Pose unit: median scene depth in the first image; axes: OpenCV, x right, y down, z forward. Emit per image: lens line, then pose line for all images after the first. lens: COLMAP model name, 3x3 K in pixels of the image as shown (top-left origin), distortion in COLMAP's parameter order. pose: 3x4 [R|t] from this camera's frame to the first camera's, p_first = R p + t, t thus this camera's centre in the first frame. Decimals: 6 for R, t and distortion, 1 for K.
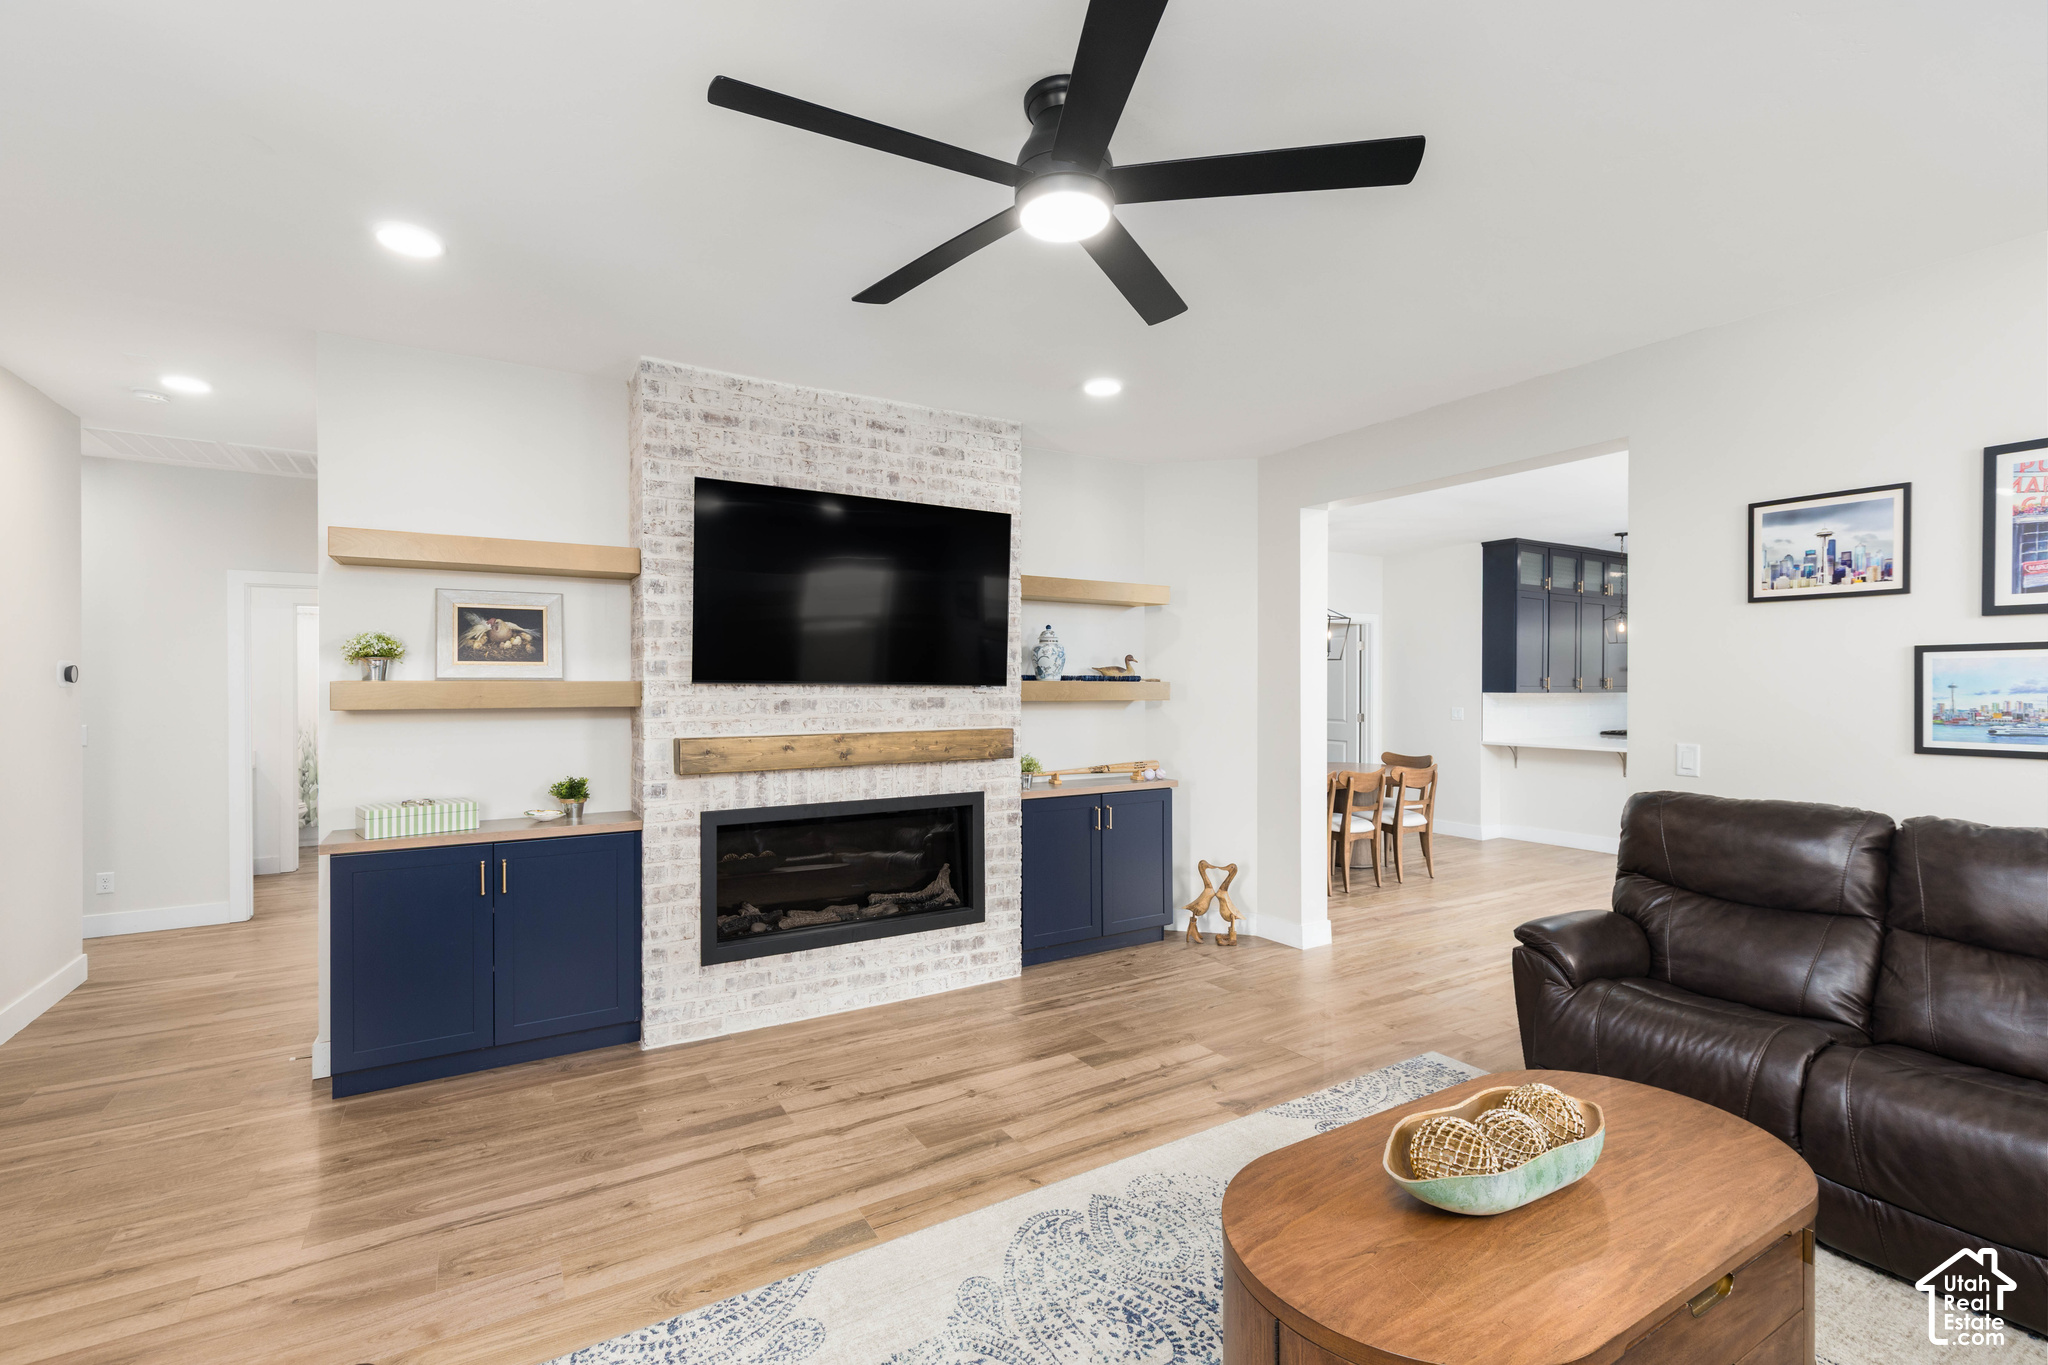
lens RADIAL K [[915.6, 0, 1030.4], [0, 915.6, 684.6], [0, 0, 1]] dist [0.000233, -0.000094]
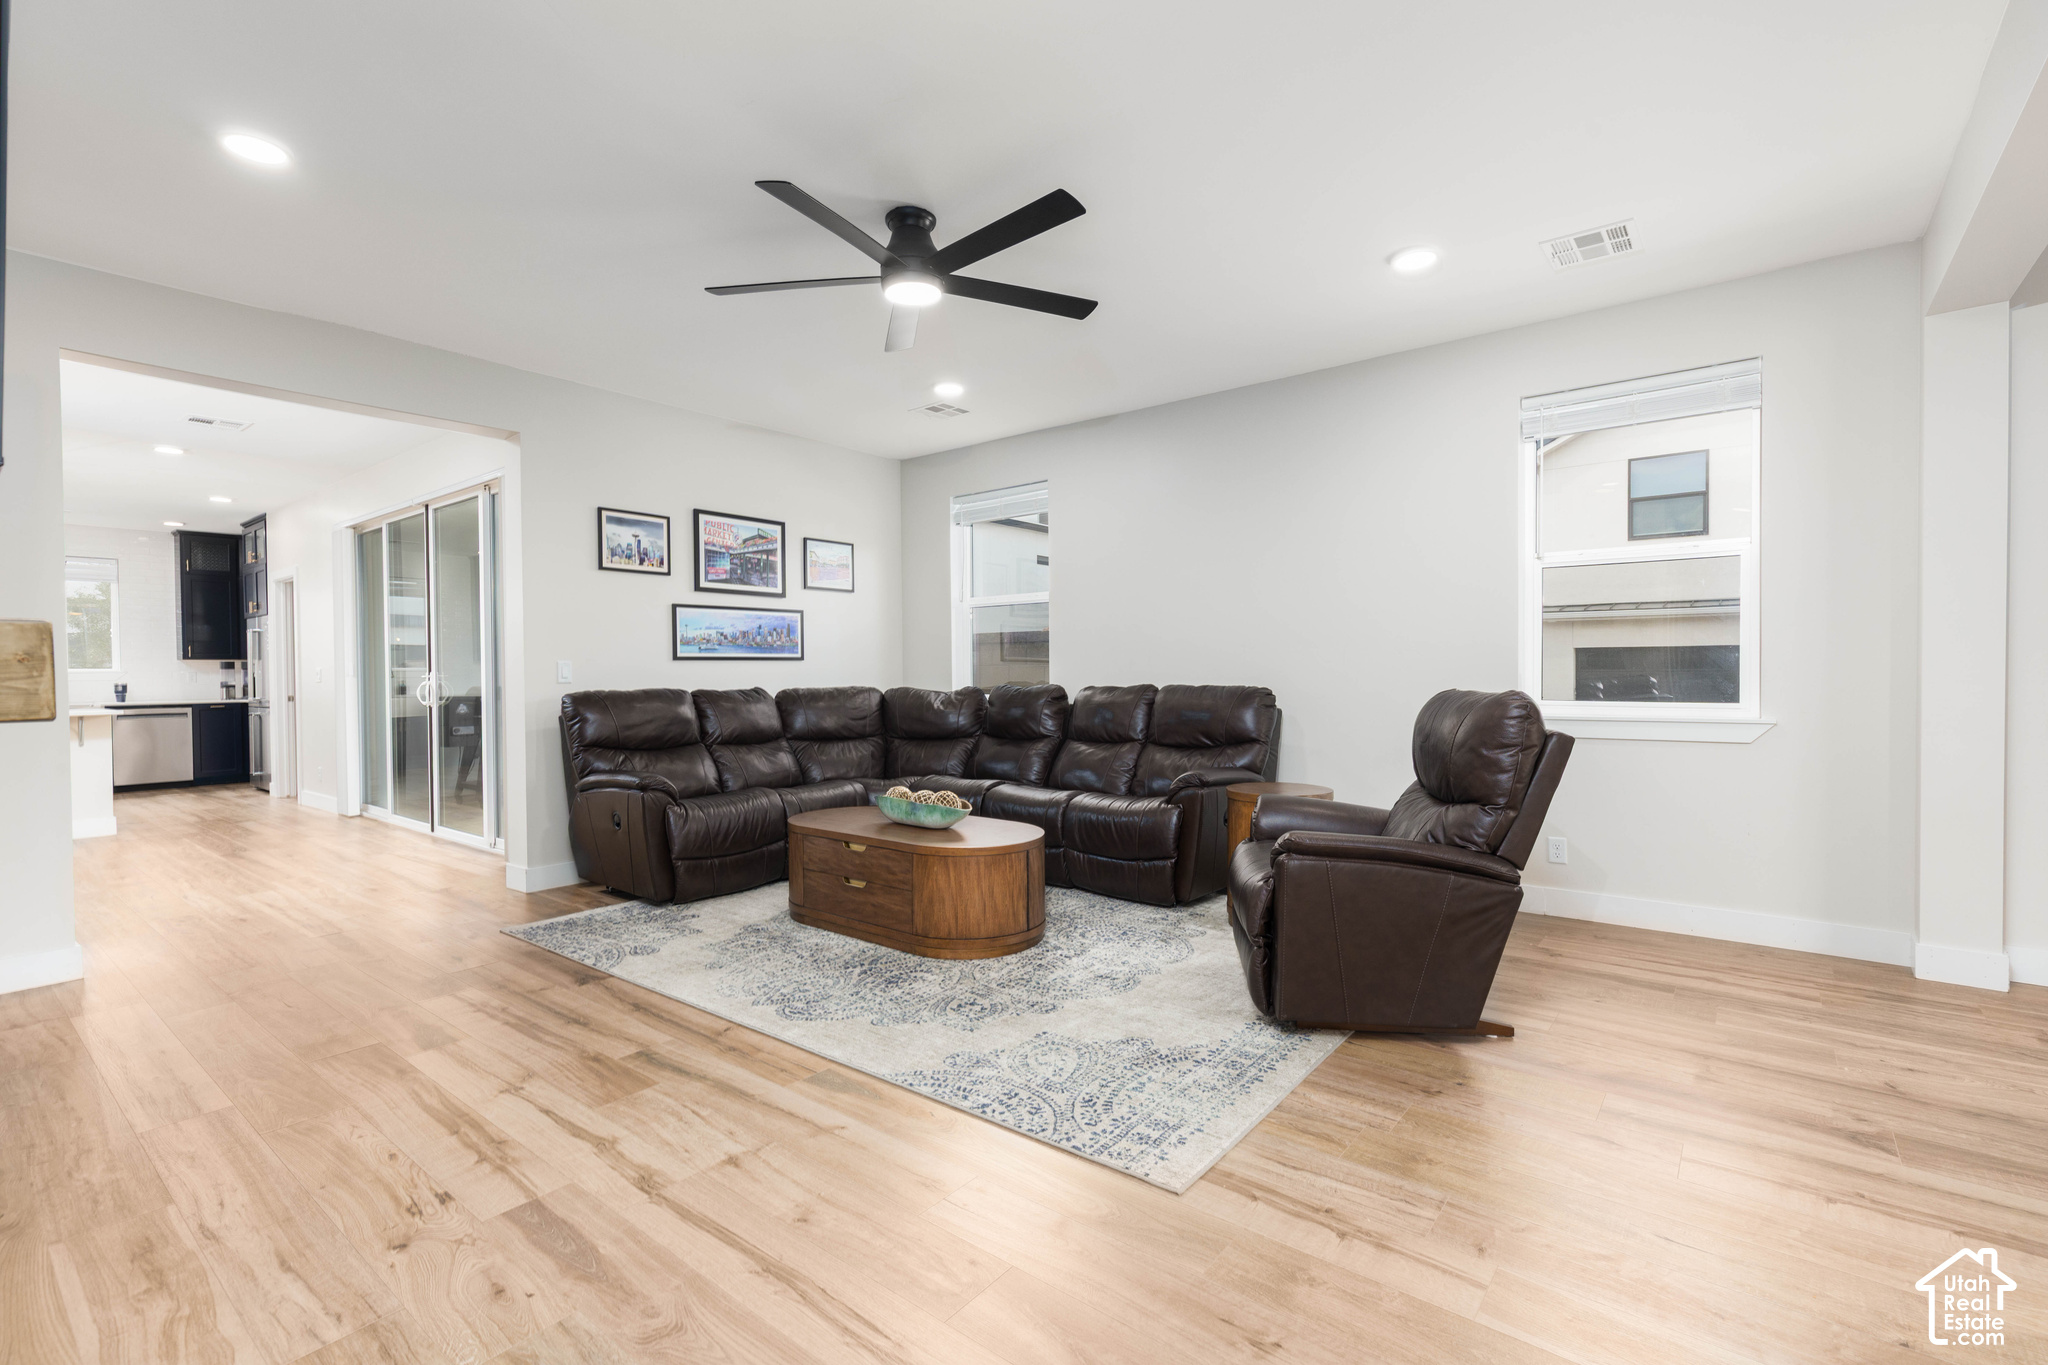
lens RADIAL K [[915.6, 0, 1030.3], [0, 915.6, 683.3], [0, 0, 1]] dist [0.000233, -0.000094]
pose [[-0.345526, -0.011006, 0.938345, -1.064116], [0.009634, 0.999837, 0.015275, 0.099709], [-0.938360, 0.014318, -0.345363, 0.947019]]
